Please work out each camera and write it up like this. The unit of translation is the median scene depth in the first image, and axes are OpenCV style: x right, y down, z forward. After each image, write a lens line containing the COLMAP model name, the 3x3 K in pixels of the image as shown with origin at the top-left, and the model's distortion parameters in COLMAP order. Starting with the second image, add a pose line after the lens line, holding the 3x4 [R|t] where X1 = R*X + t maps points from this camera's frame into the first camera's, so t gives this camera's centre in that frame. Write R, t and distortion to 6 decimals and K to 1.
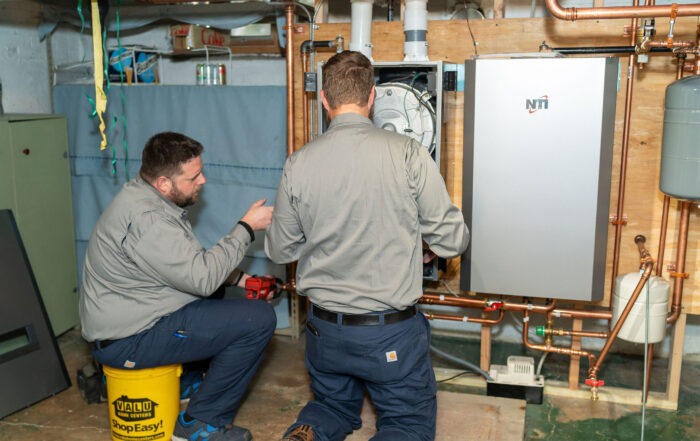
lens RADIAL K [[712.2, 0, 335.3], [0, 712.2, 219.3], [0, 0, 1]] dist [-0.003694, -0.001270]
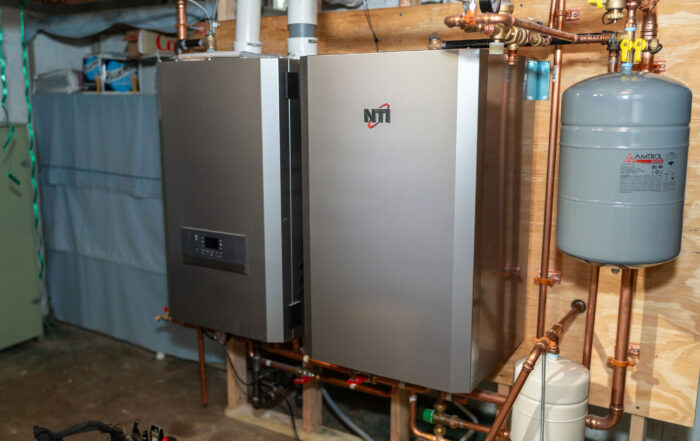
lens RADIAL K [[671.5, 0, 336.6], [0, 671.5, 221.2], [0, 0, 1]] dist [-0.010459, 0.002535]
pose [[0.966250, 0.050083, -0.252692, 0.359939], [-0.051877, 0.998653, -0.000440, -0.044406], [0.252330, 0.013534, 0.967547, 0.281537]]
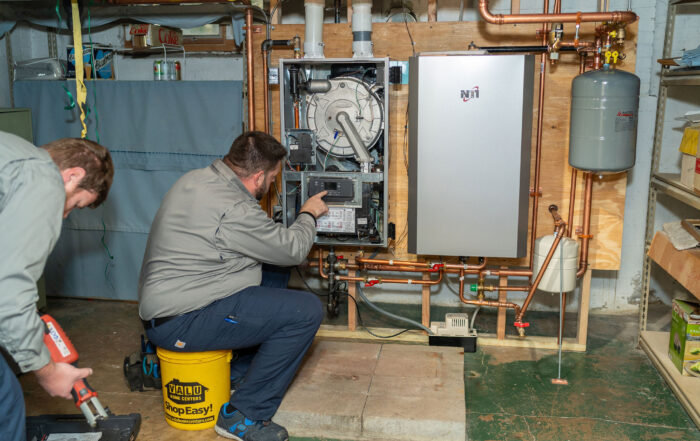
lens RADIAL K [[712.2, 0, 335.3], [0, 712.2, 219.3], [0, 0, 1]] dist [-0.003694, -0.001270]
pose [[0.992382, -0.023448, 0.120947, -0.078071], [0.023474, 0.999724, 0.001204, 0.036415], [-0.120942, 0.001644, 0.992658, -0.138655]]
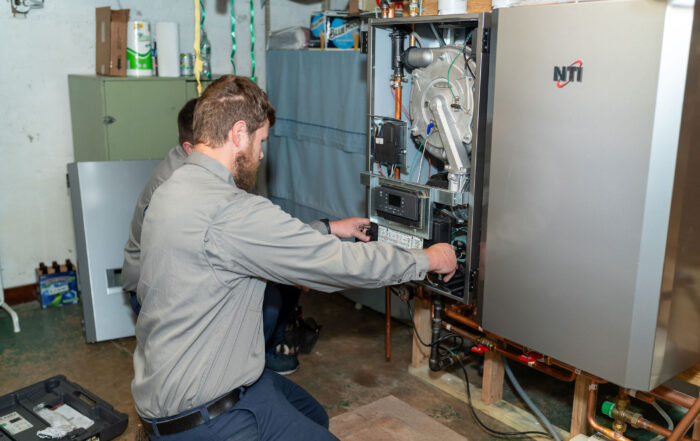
lens RADIAL K [[671.5, 0, 336.6], [0, 671.5, 221.2], [0, 0, 1]] dist [-0.010459, 0.002535]
pose [[0.815388, 0.148957, -0.559423, 0.405927], [-0.121309, 0.988840, 0.086483, -0.047055], [0.566062, -0.002654, 0.824358, 0.315549]]
